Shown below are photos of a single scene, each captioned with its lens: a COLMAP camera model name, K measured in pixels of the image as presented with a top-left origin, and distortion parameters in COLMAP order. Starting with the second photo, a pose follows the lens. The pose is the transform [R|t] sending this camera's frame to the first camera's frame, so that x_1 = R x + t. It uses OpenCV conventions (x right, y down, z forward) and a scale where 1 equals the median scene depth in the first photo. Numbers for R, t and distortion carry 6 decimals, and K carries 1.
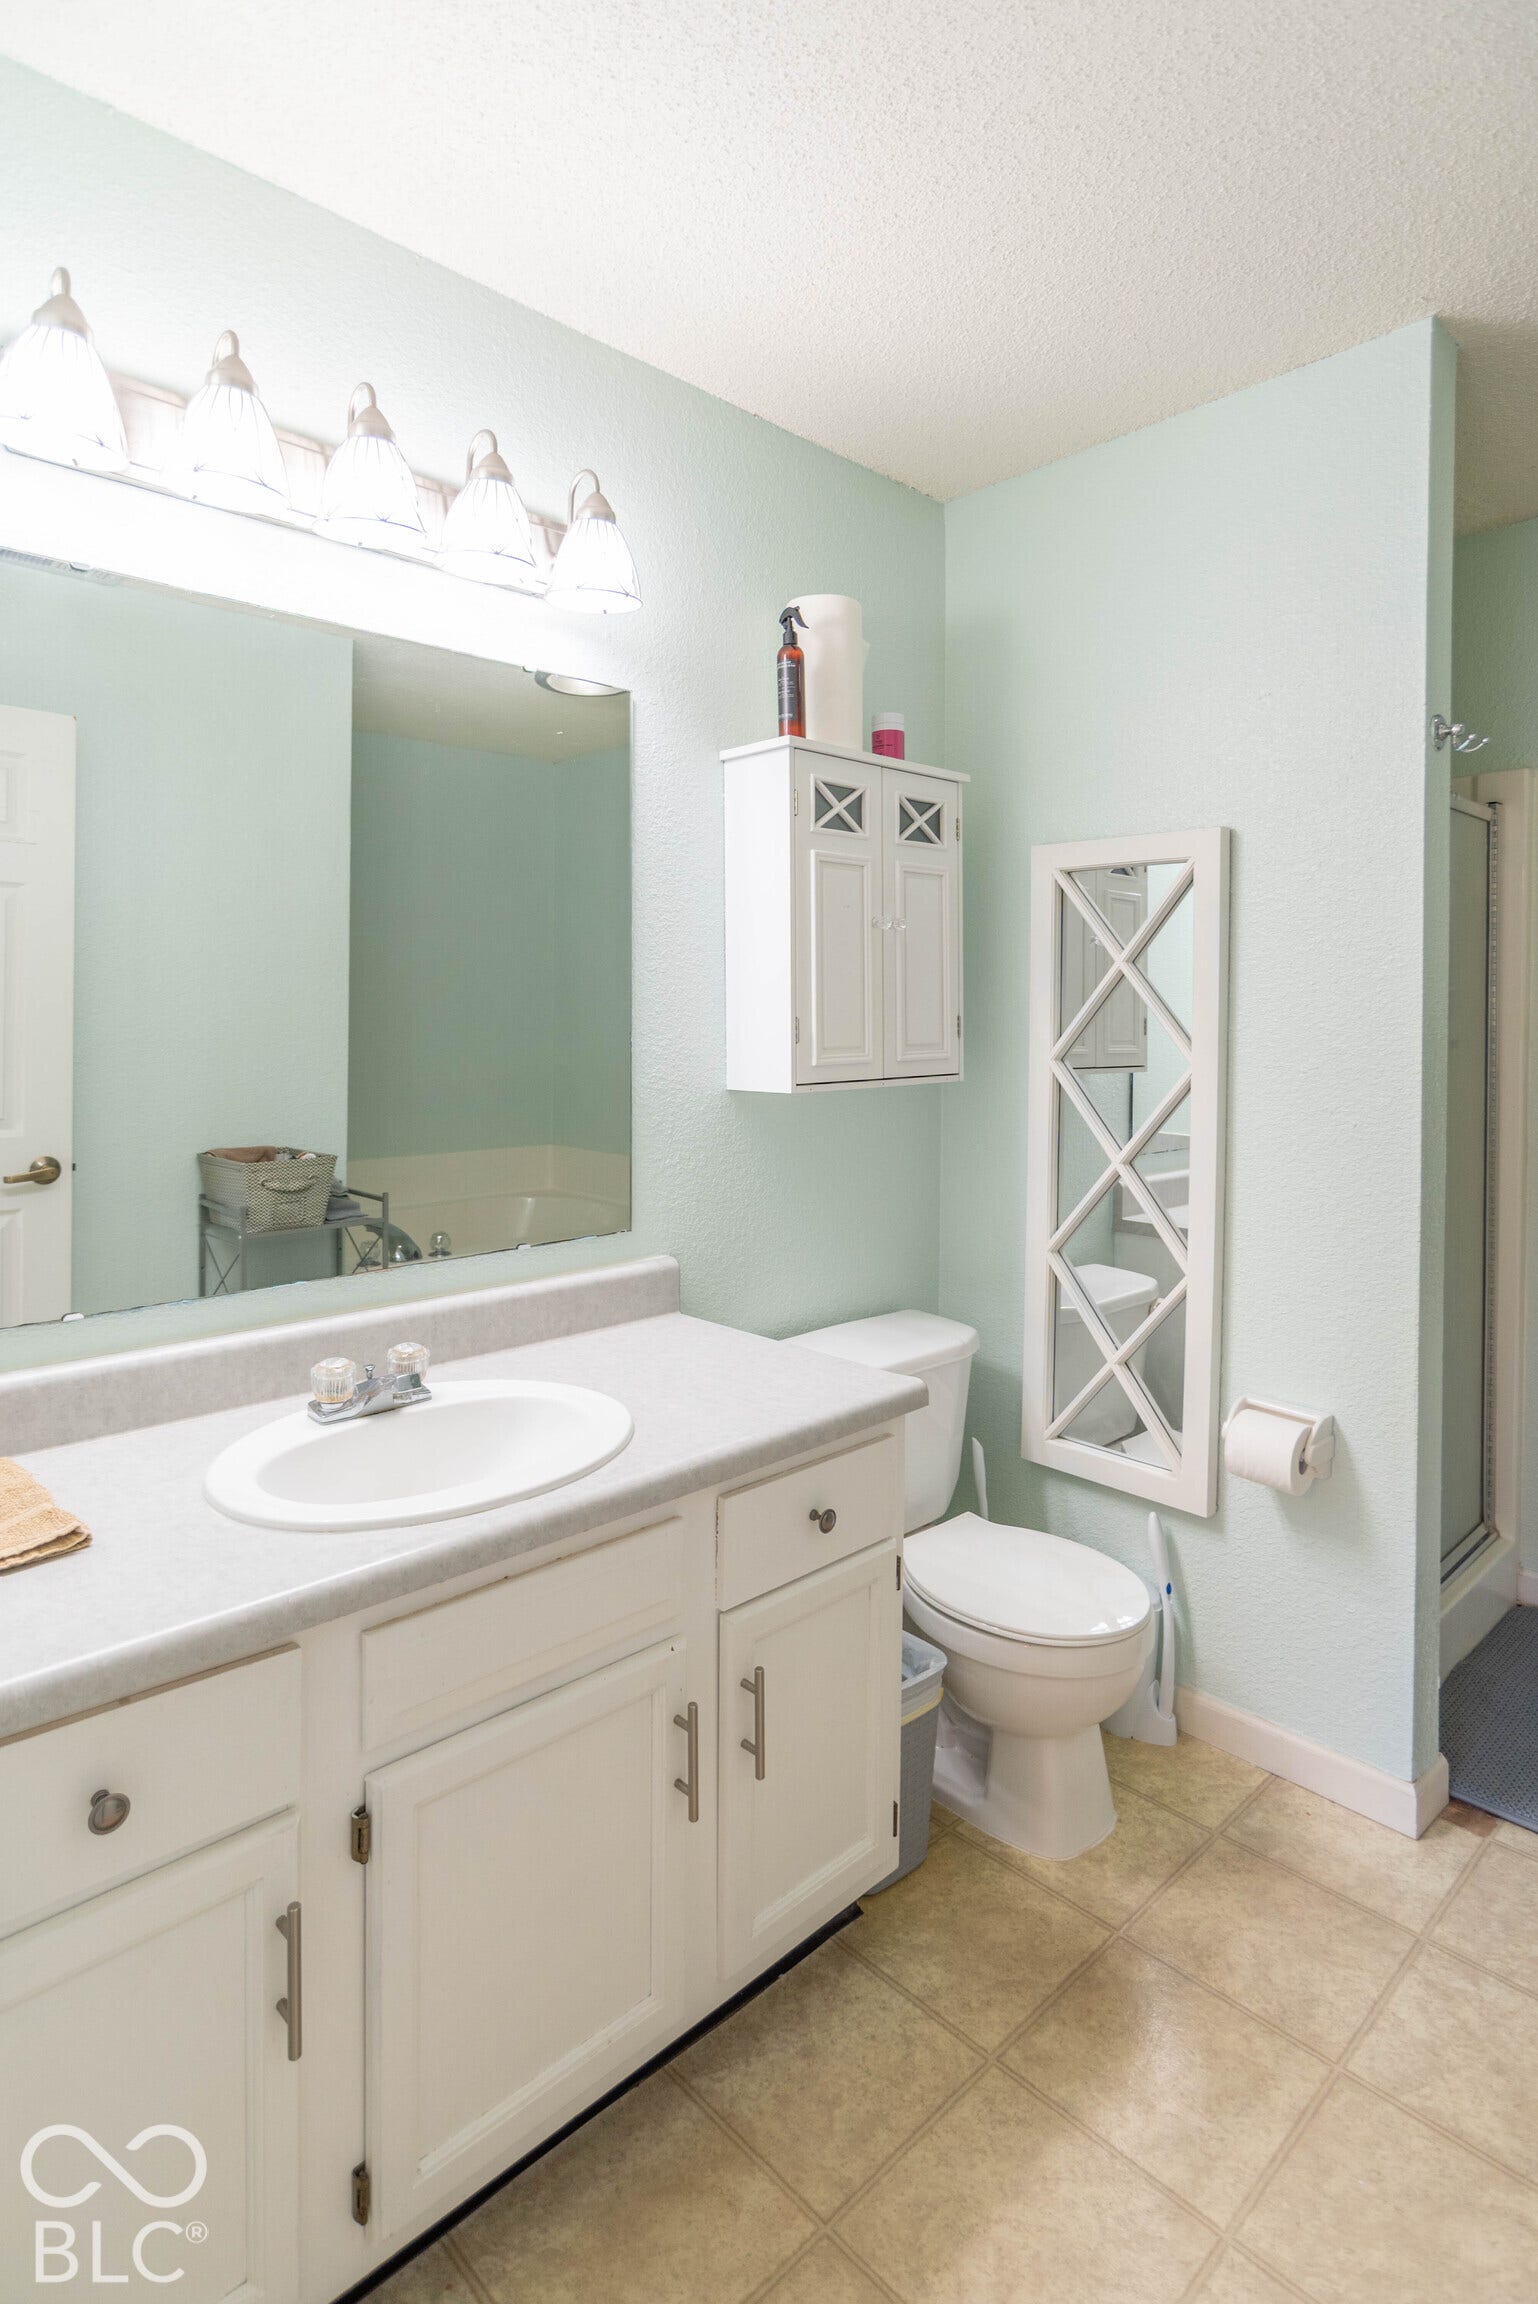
lens RADIAL K [[1186.2, 0, 776.5], [0, 1186.2, 1032.4], [0, 0, 1]] dist [0.002016, 0.000058]
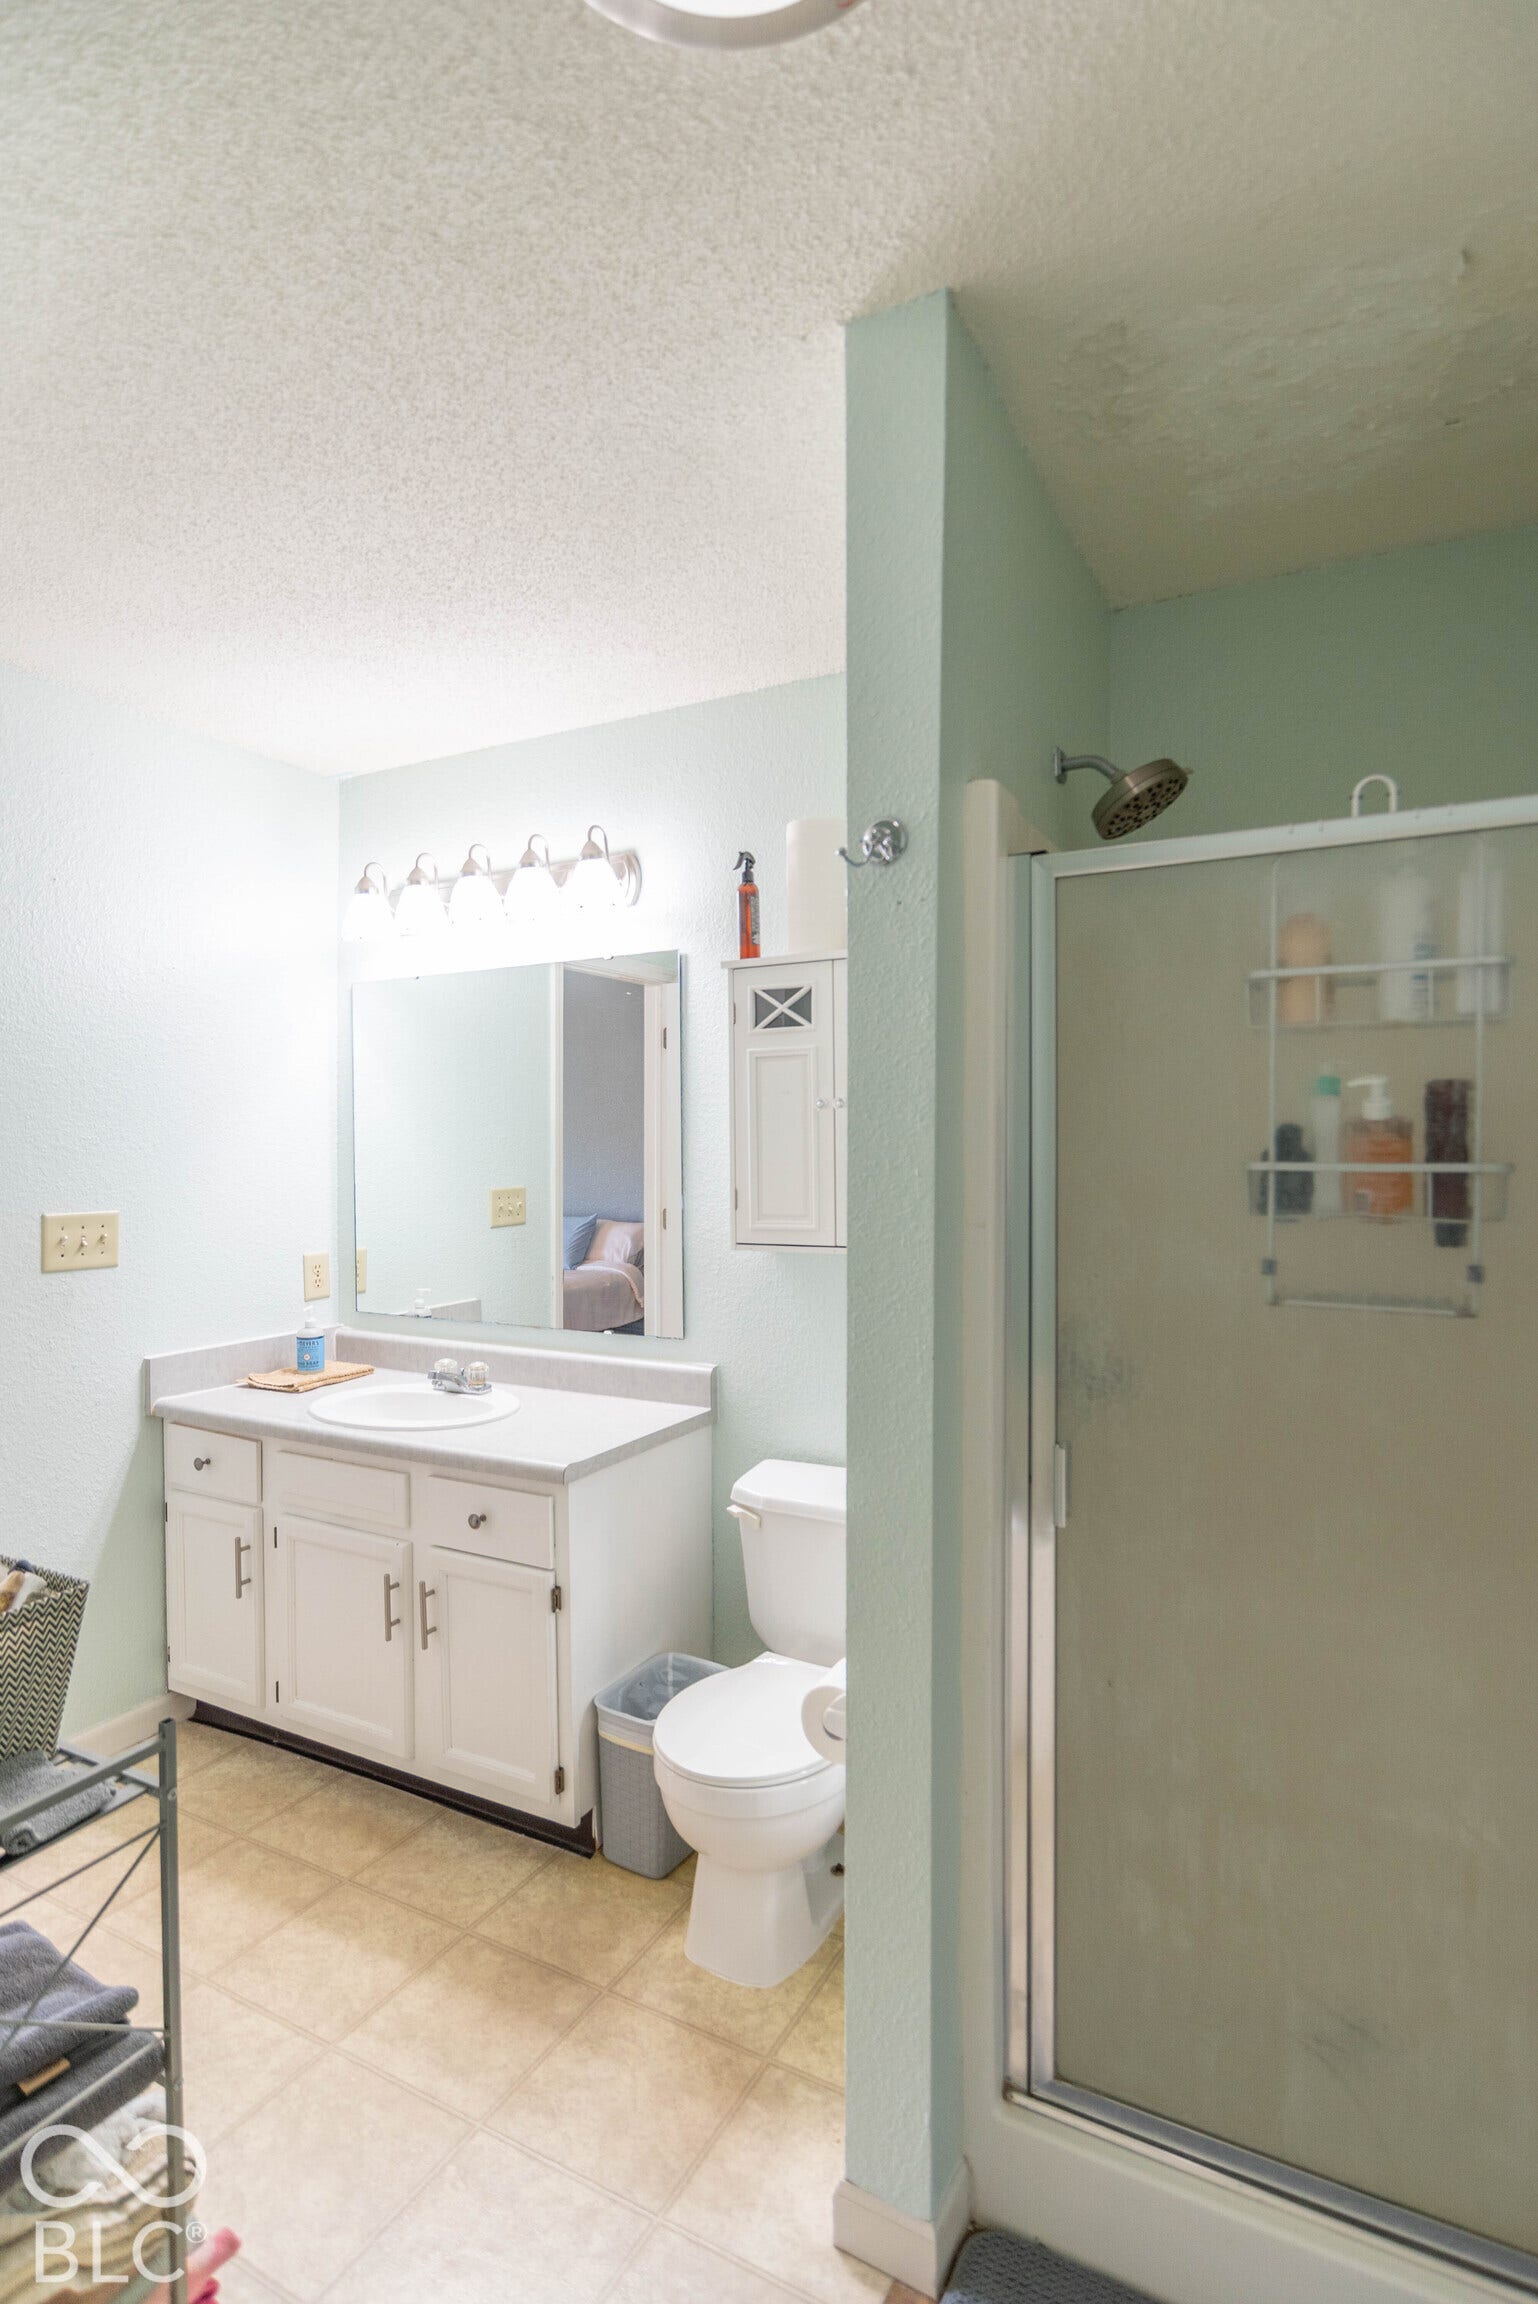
lens RADIAL K [[1186.2, 0, 777.3], [0, 1186.2, 1154.7], [0, 0, 1]] dist [0.002016, 0.000058]
pose [[0.304363, 0.003900, -0.952548, 1.445271], [-0.005433, 0.999982, 0.002358, -0.061428], [0.952541, 0.004458, 0.304379, 0.807043]]
